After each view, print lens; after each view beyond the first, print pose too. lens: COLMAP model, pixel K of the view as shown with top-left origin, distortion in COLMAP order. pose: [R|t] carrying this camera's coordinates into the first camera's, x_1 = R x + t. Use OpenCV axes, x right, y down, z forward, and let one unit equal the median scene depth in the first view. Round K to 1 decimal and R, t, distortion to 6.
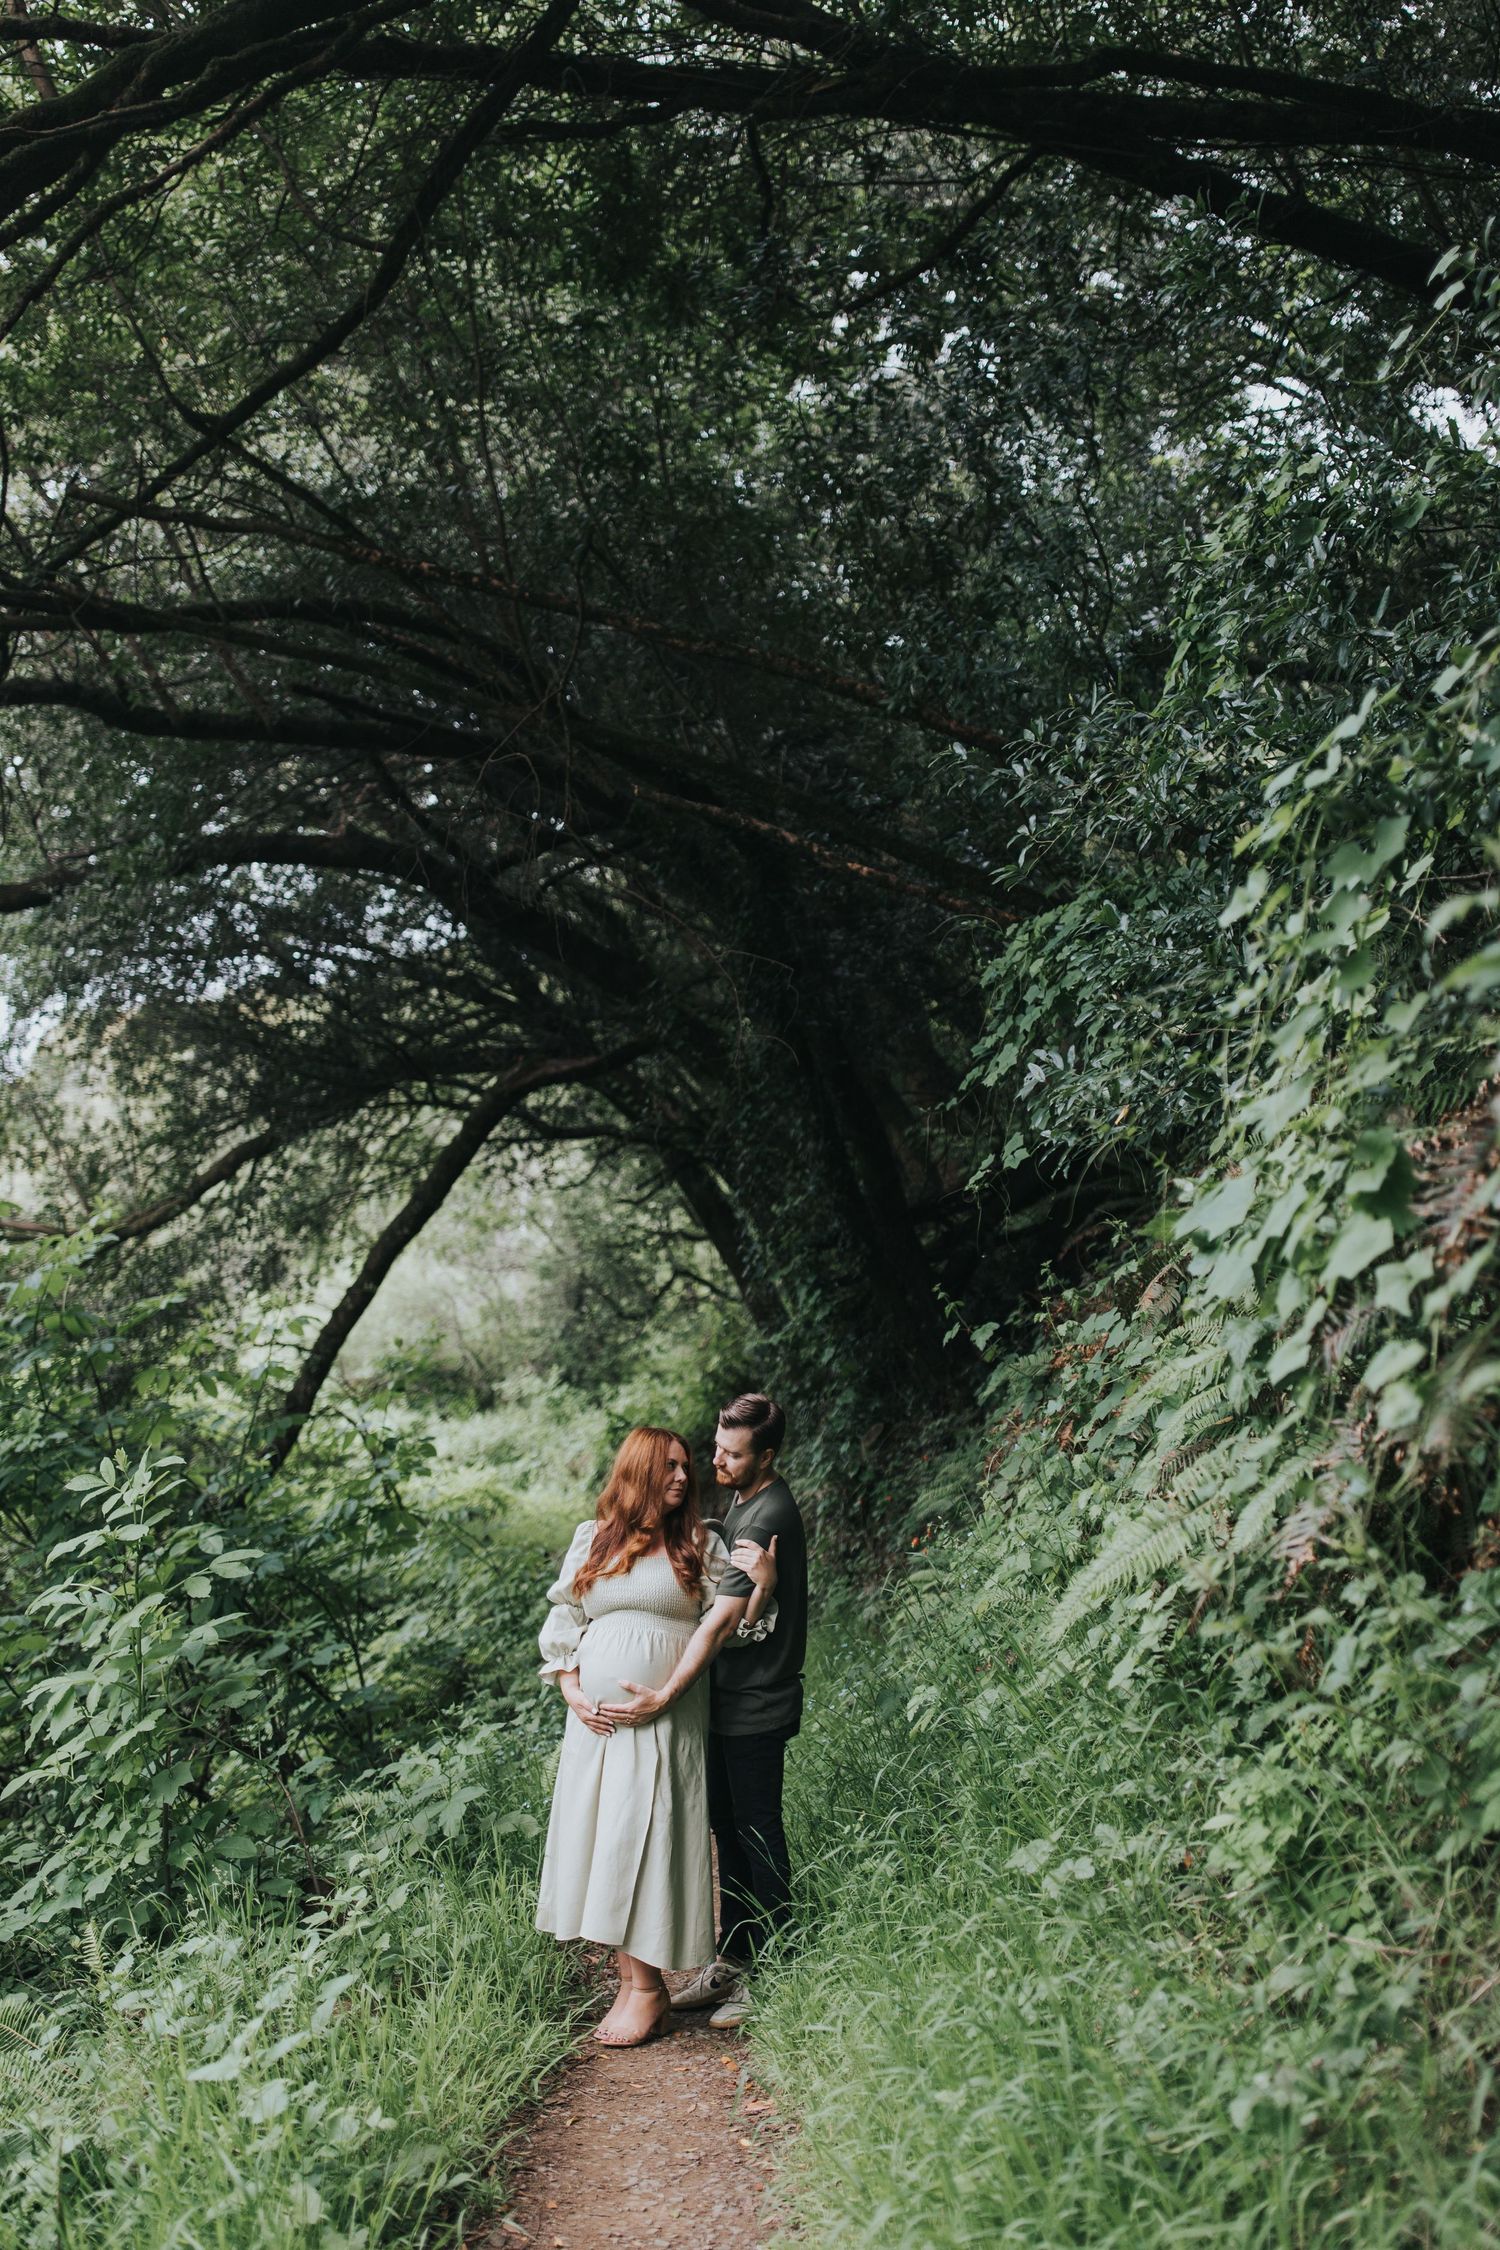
lens RADIAL K [[2068.5, 0, 750.0], [0, 2068.5, 1125.0], [0, 0, 1]] dist [0.003779, -0.014545]
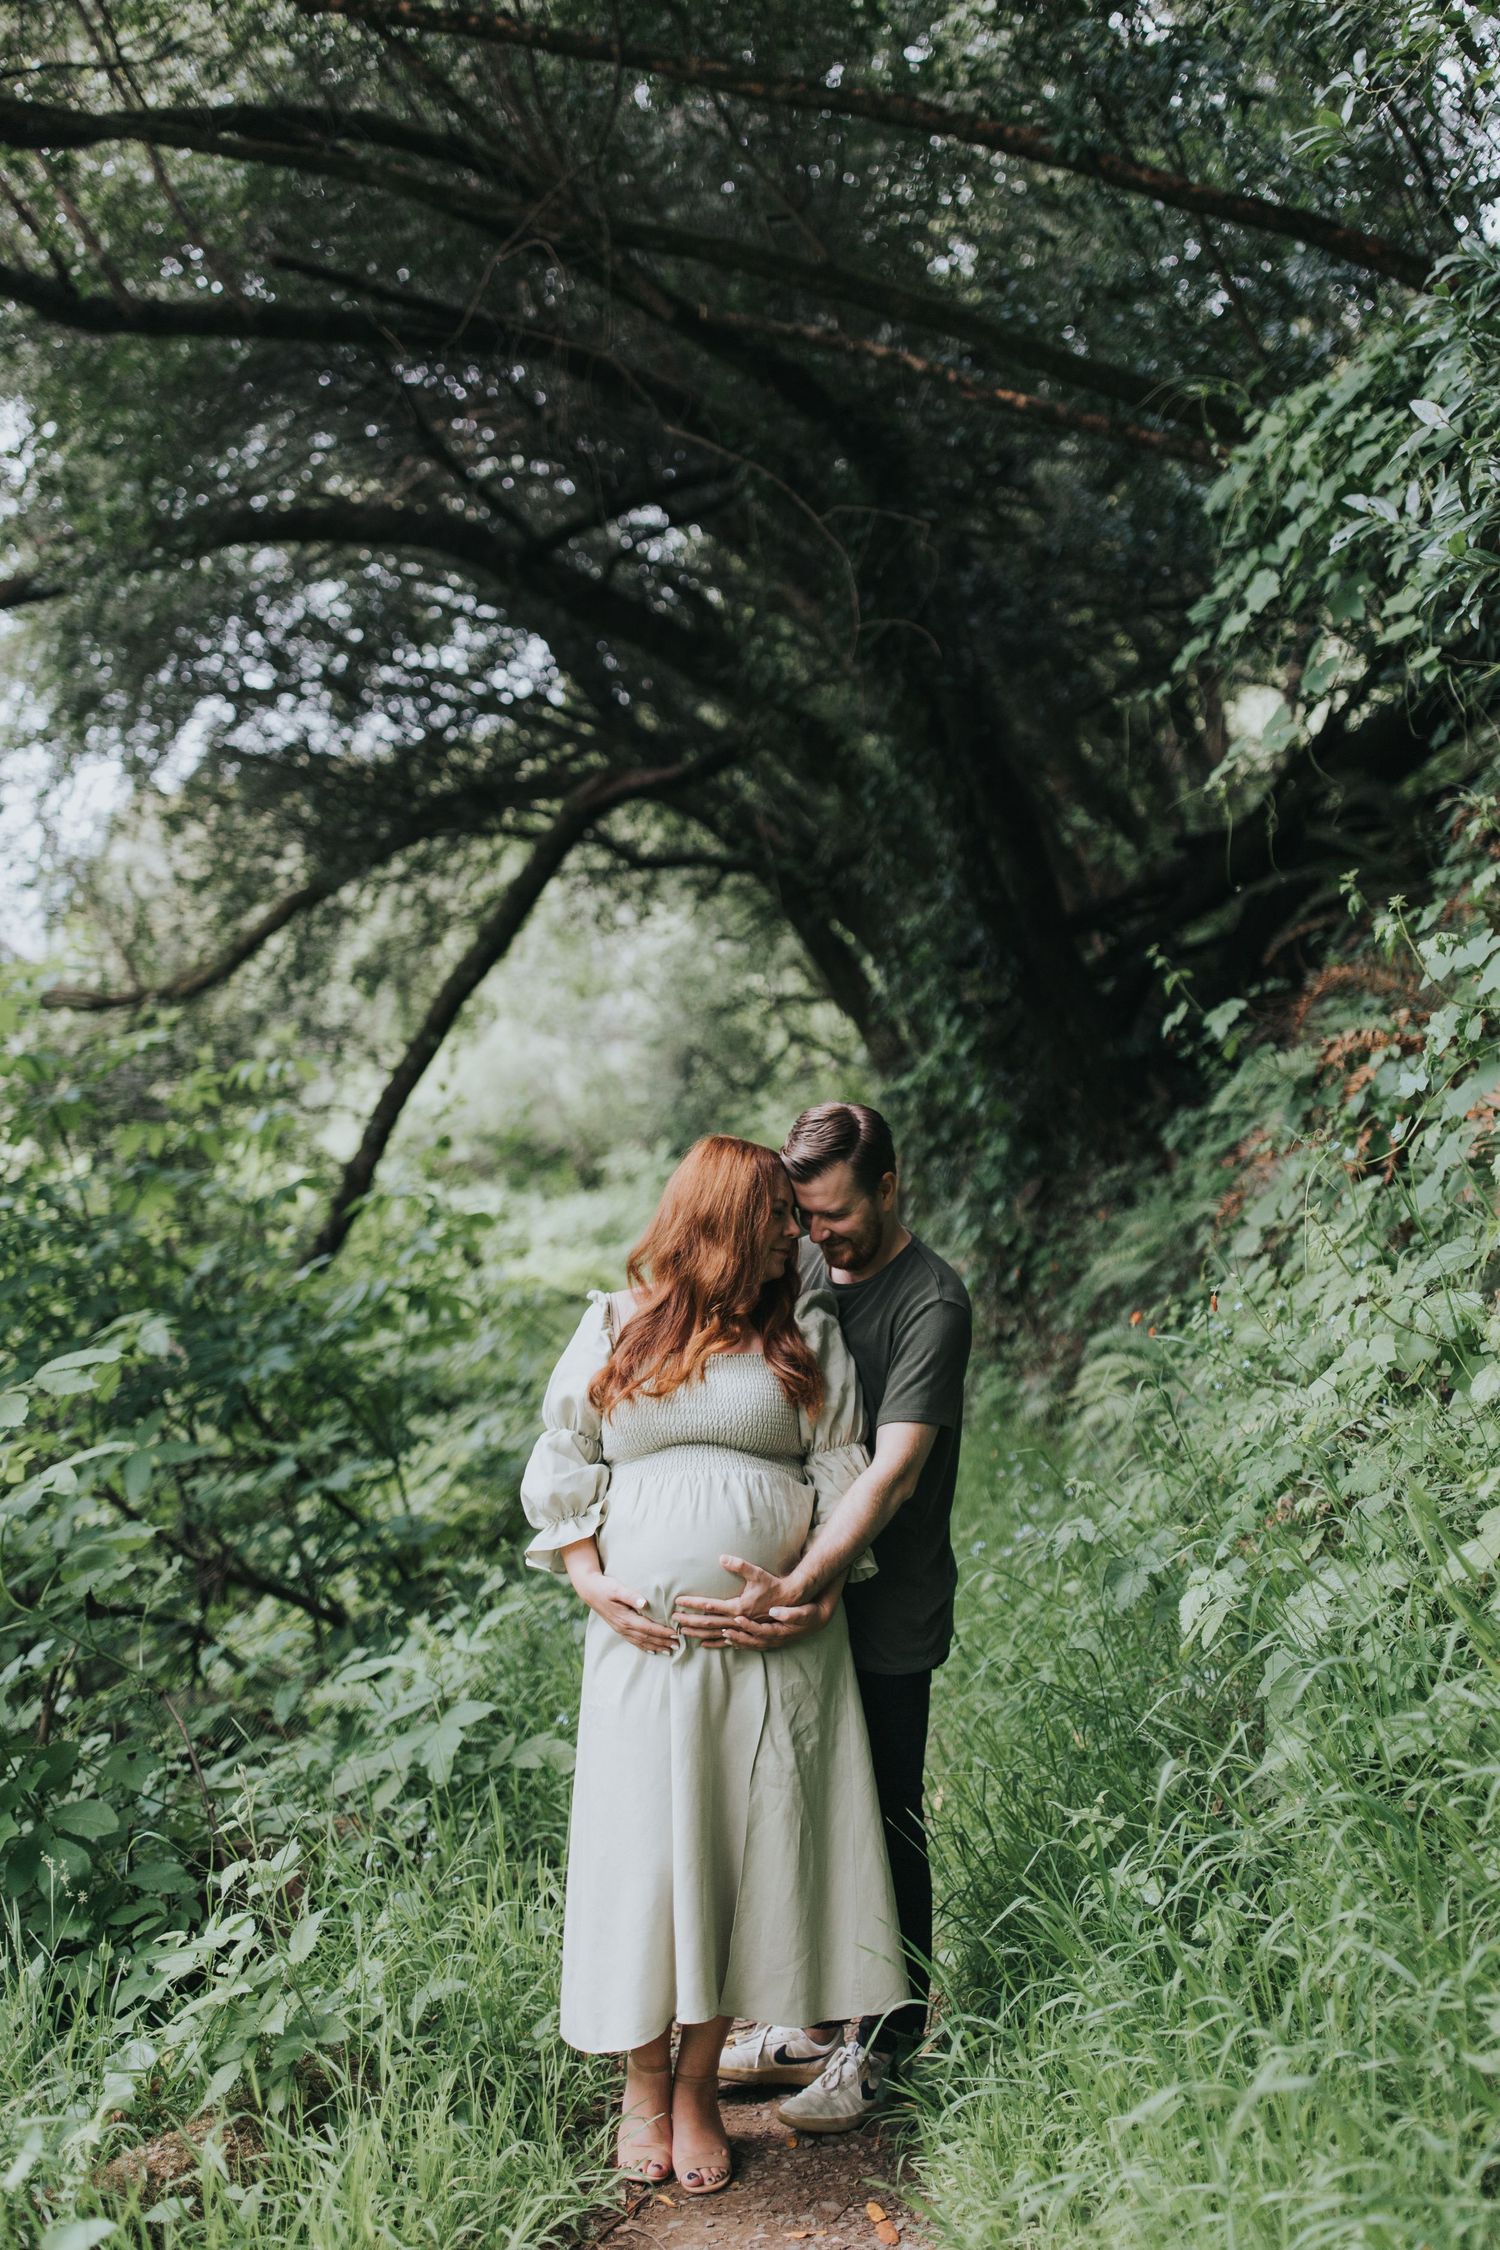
lens RADIAL K [[2163.4, 0, 741.5], [0, 2163.4, 1011.8], [0, 0, 1]] dist [-0.000871, -0.001925]
pose [[0.997933, -0.024822, -0.059272, -0.003016], [0.028034, 0.998148, 0.053985, 0.050456], [0.057823, -0.055535, 0.996781, 0.249836]]
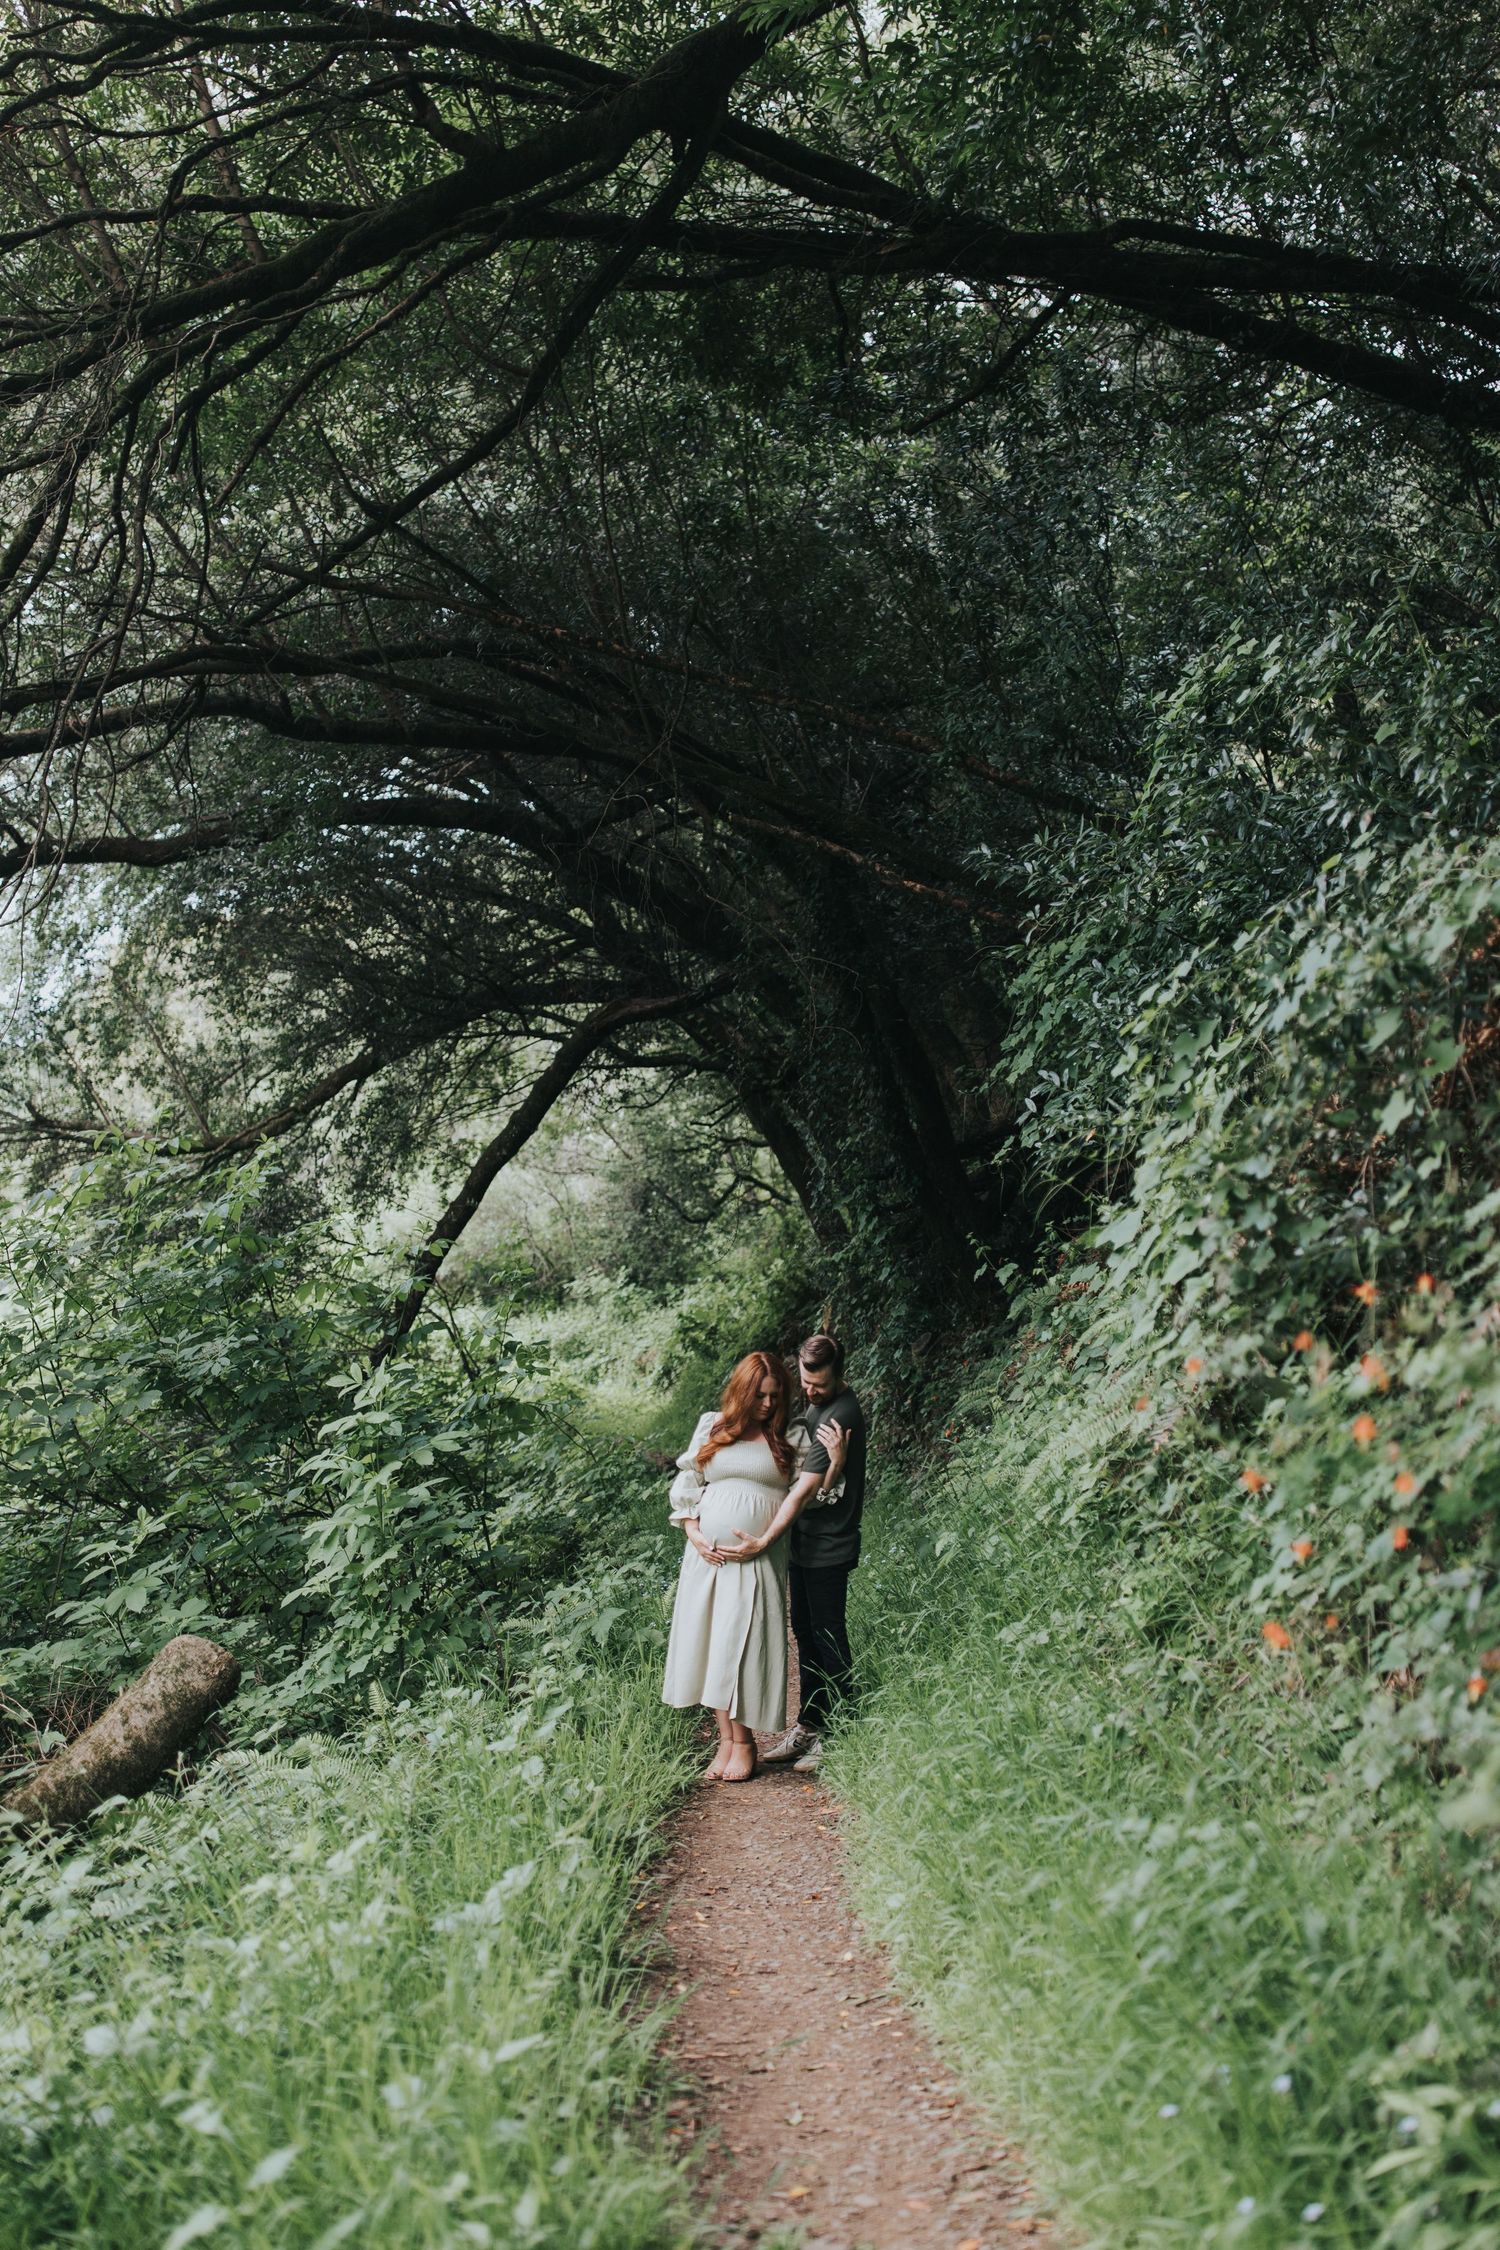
lens RADIAL K [[2068.5, 0, 750.0], [0, 2068.5, 1125.0], [0, 0, 1]] dist [0.003779, -0.014545]
pose [[0.999562, 0.009224, -0.028117, -0.008550], [-0.007827, 0.998749, 0.049383, -0.046037], [0.028538, -0.049142, 0.998384, -0.244491]]
